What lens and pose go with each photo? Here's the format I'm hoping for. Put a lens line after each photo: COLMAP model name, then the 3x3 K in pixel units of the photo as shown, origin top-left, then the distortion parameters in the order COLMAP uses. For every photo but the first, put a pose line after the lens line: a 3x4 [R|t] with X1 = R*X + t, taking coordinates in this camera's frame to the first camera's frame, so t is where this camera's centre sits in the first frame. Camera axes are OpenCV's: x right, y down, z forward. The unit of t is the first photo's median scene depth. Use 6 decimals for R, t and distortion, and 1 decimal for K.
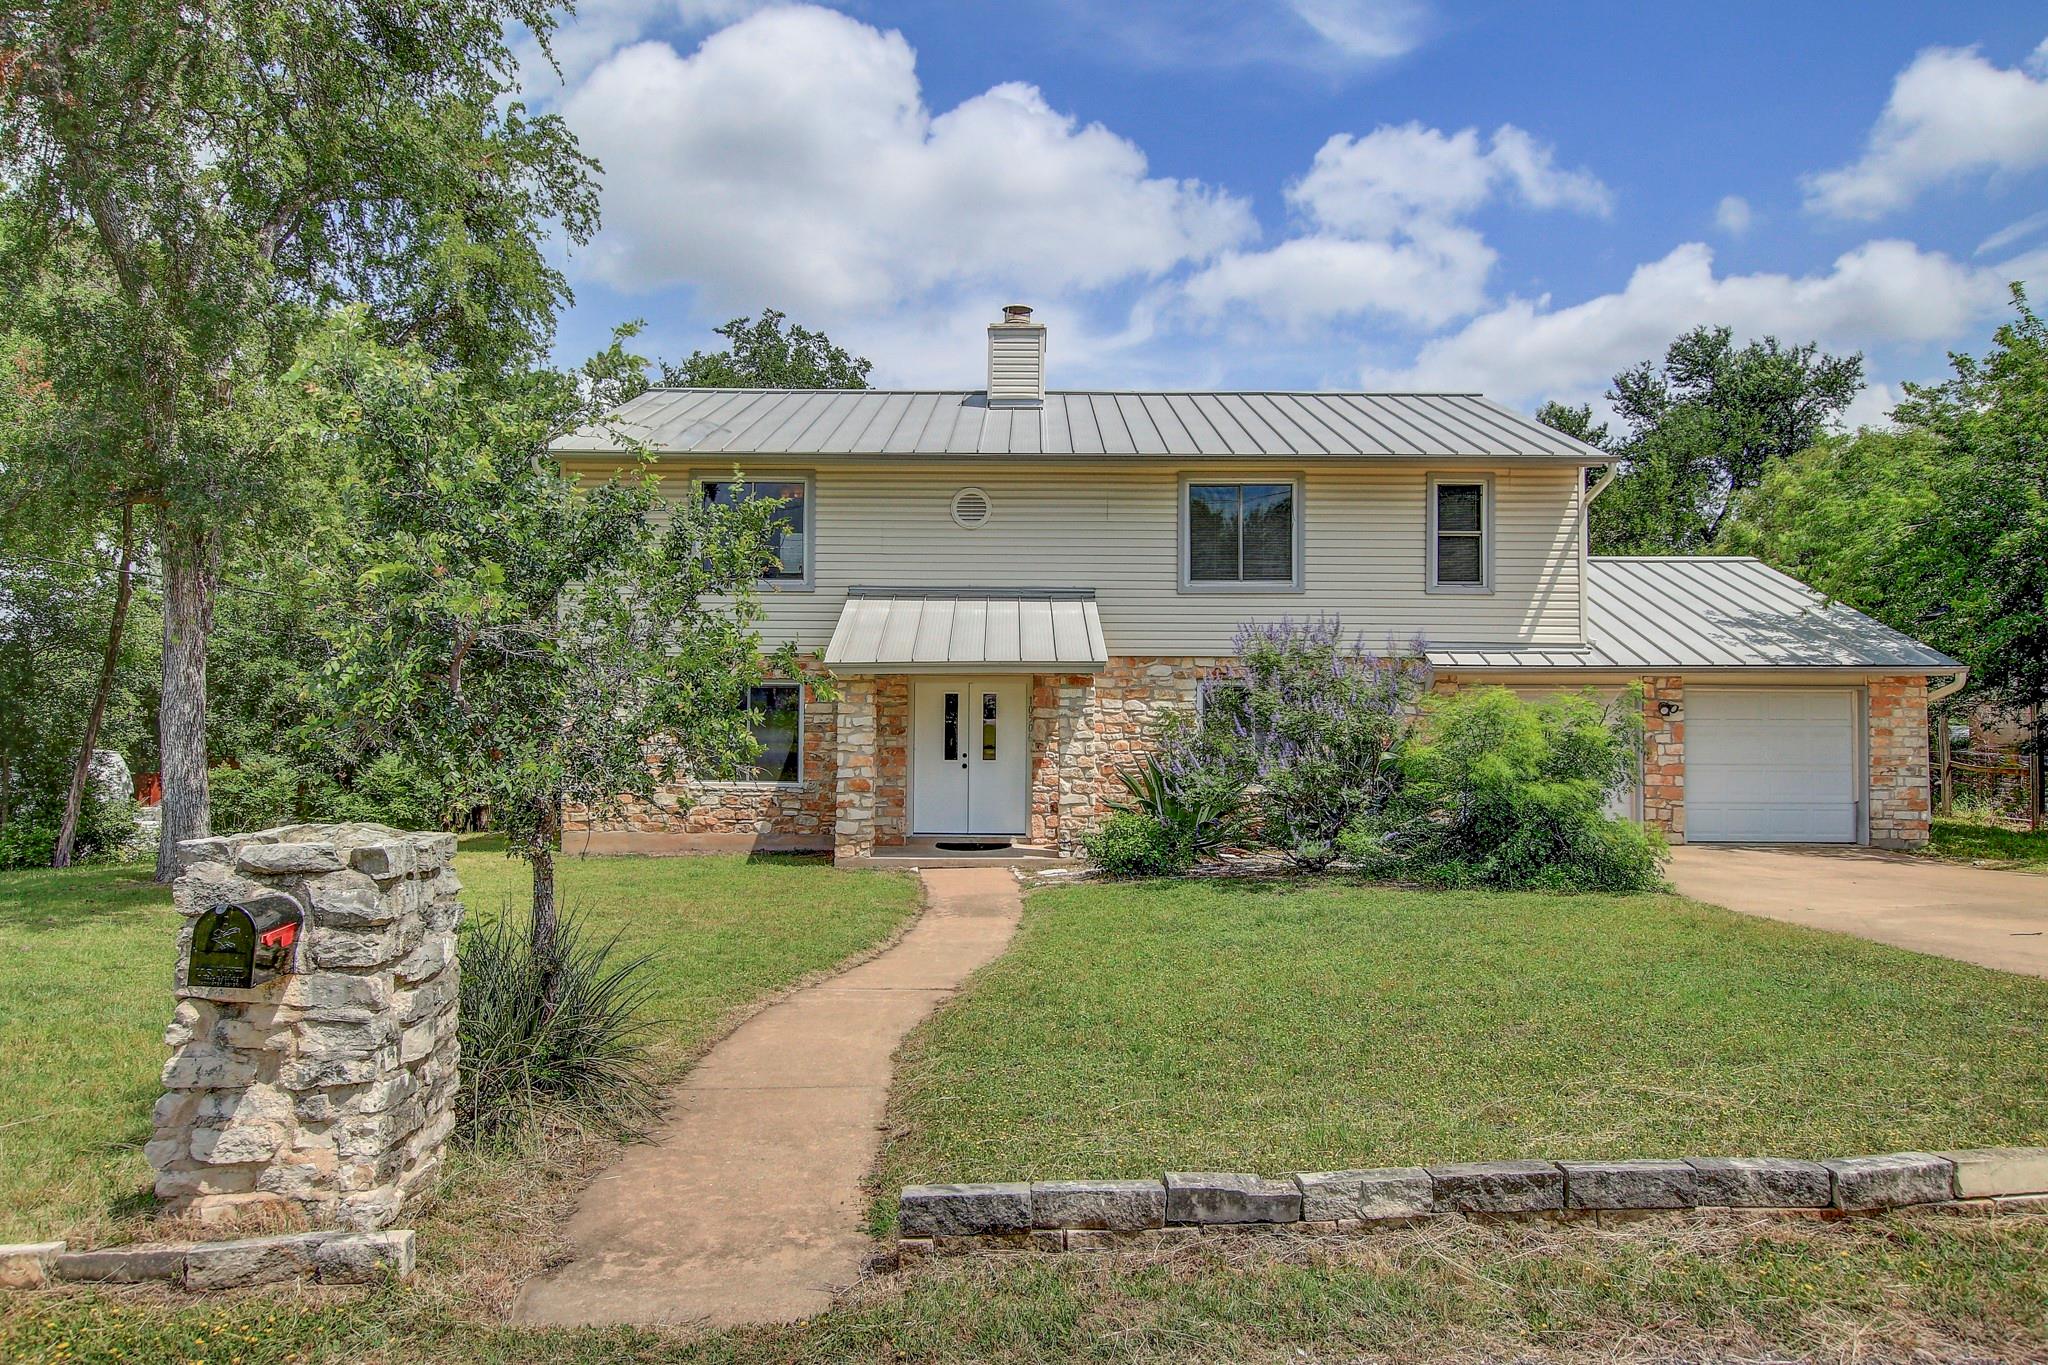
lens RADIAL K [[1134.0, 0, 1028.3], [0, 1134.0, 688.5], [0, 0, 1]] dist [-0.006244, -0.000028]
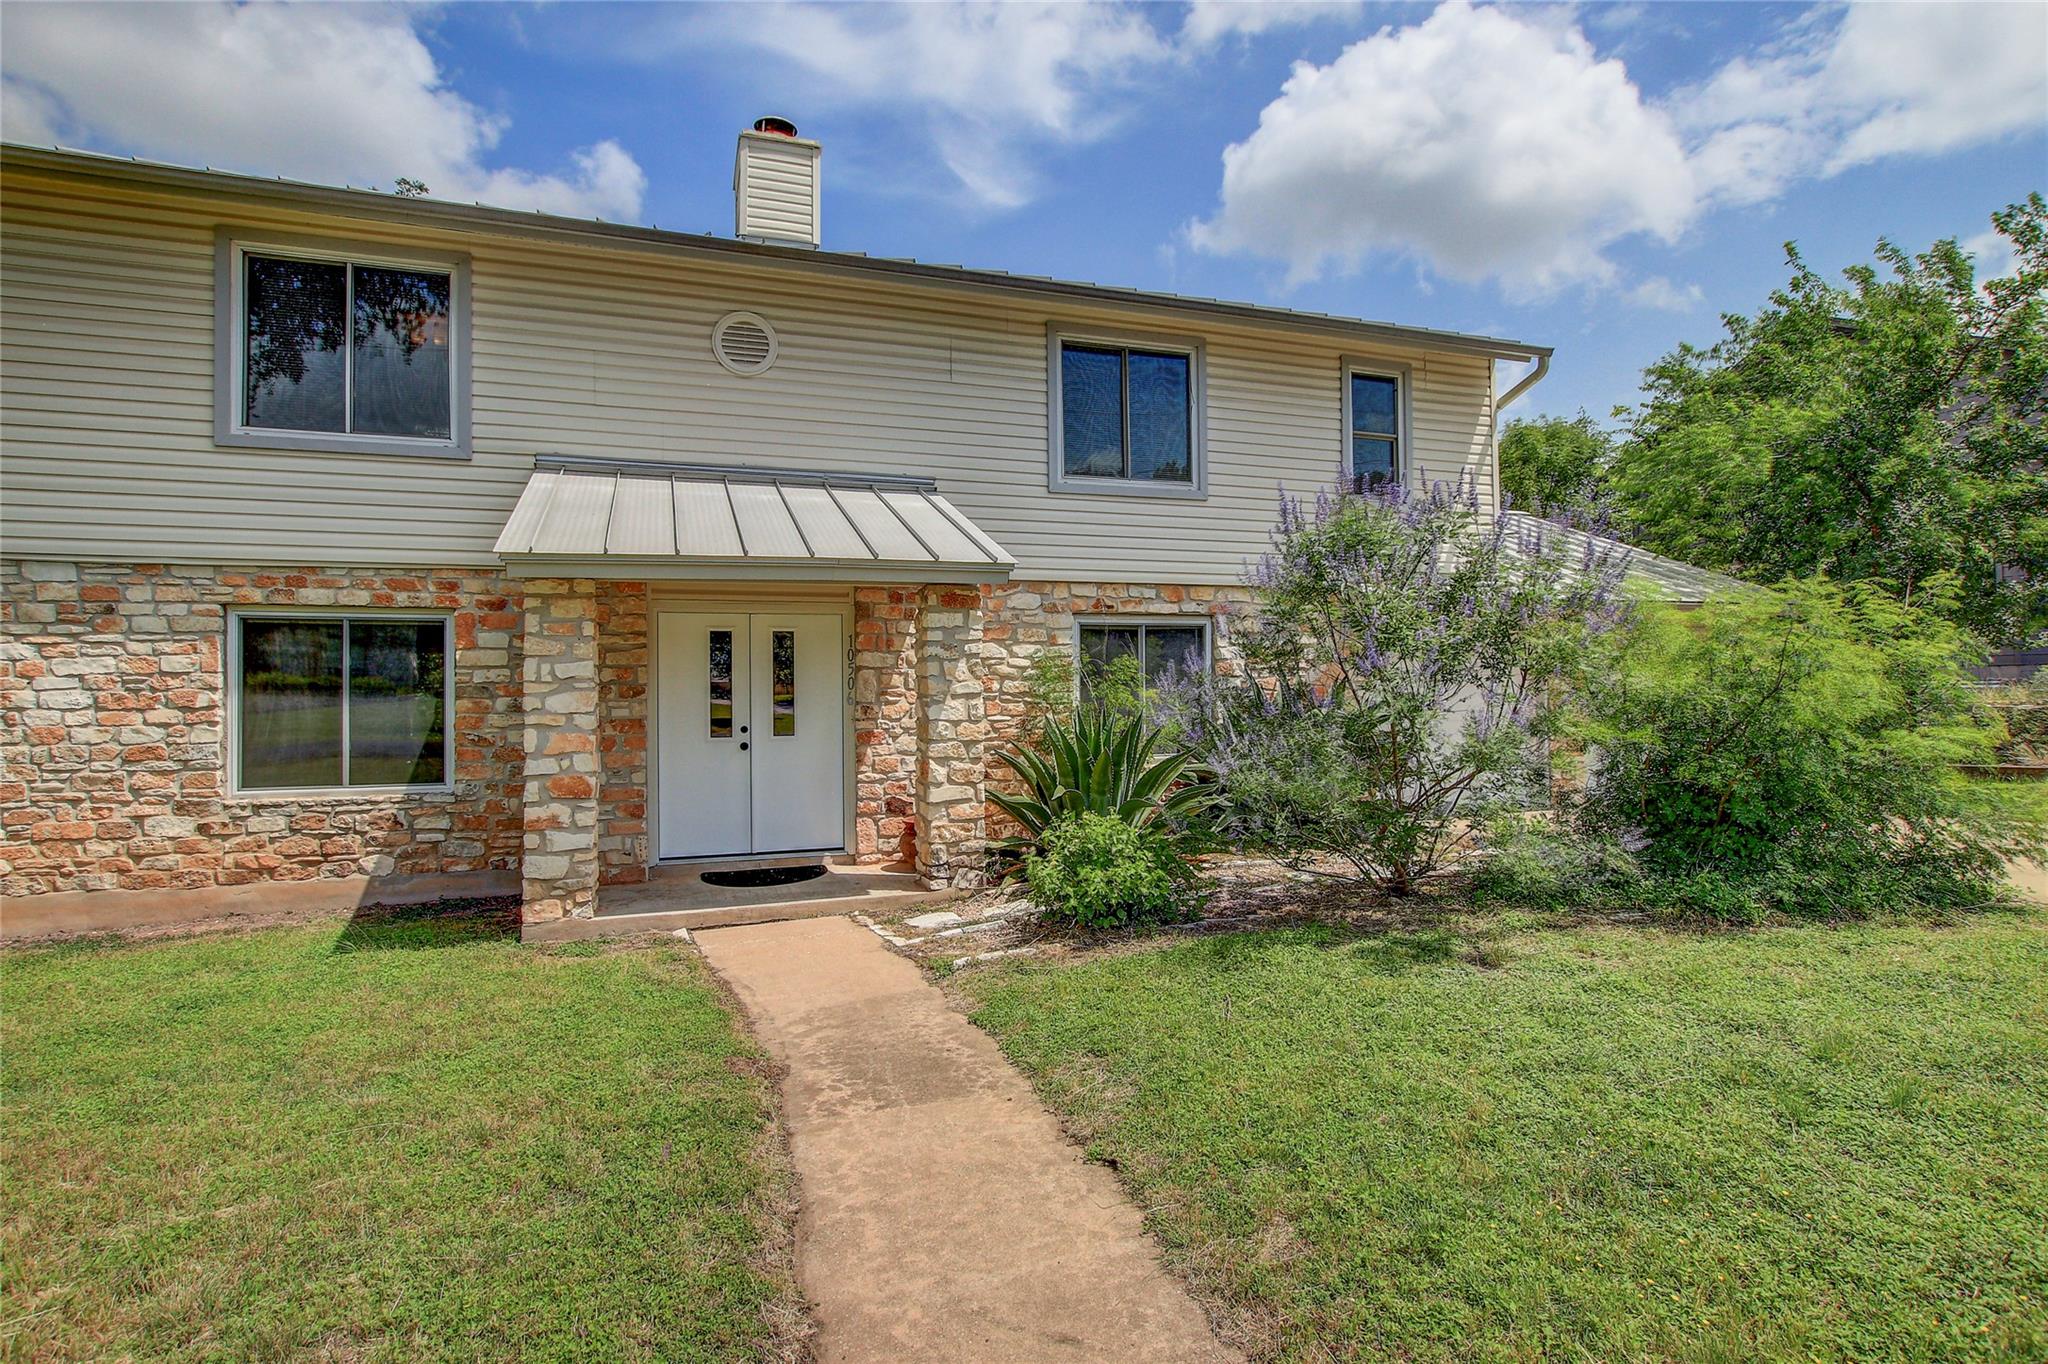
lens RADIAL K [[950.9, 0, 1017.9], [0, 950.9, 681.3], [0, 0, 1]] dist [-0.028485, 0.008183]
pose [[0.942737, -0.014061, 0.333241, -0.088689], [0.012707, 0.999900, 0.006240, 0.031407], [-0.333295, -0.001648, 0.942821, 0.459755]]
